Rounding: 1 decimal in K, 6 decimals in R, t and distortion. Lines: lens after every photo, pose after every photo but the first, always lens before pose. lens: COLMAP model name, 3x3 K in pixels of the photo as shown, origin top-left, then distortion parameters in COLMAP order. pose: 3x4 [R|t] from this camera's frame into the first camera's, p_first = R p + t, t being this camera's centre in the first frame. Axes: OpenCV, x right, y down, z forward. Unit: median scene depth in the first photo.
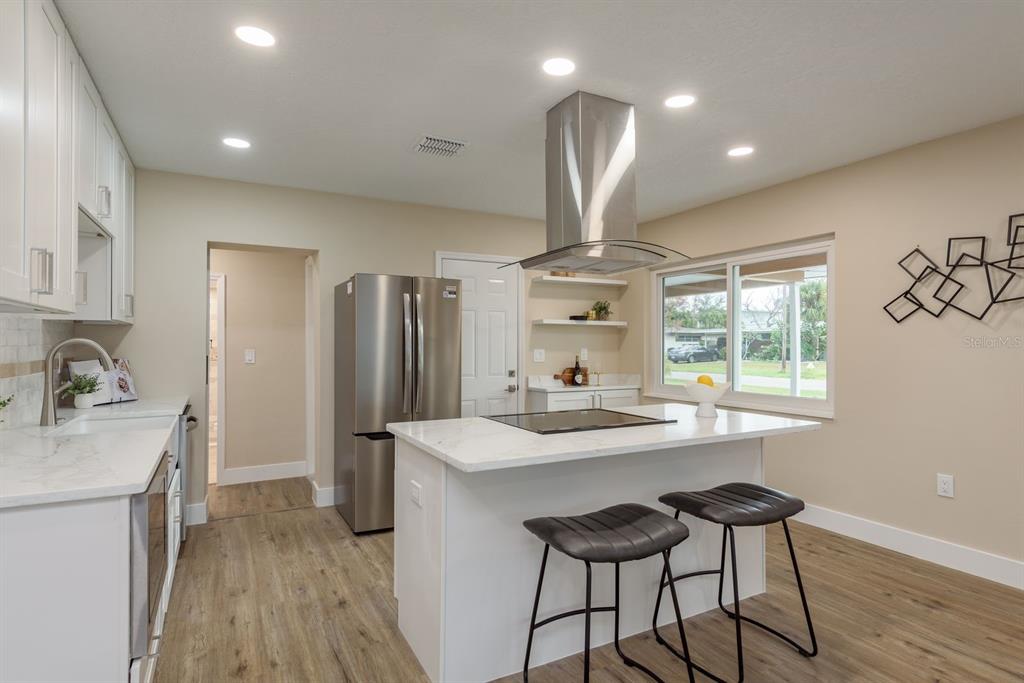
lens RADIAL K [[541.6, 0, 509.8], [0, 541.6, 339.4], [0, 0, 1]] dist [0.001746, -0.000172]
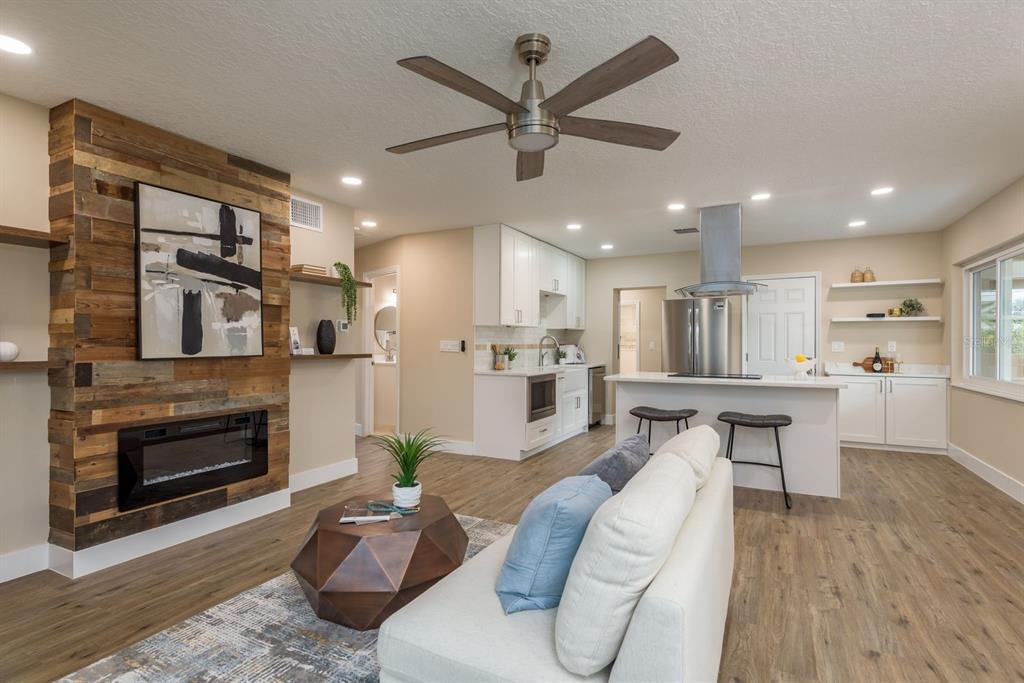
lens RADIAL K [[490.8, 0, 518.0], [0, 490.8, 344.6], [0, 0, 1]] dist [0.007308, 0.000065]
pose [[0.580647, 0.003985, -0.814146, 0.555416], [0.004667, 0.999955, 0.008223, 0.012056], [0.814142, -0.008574, 0.580603, -0.272917]]
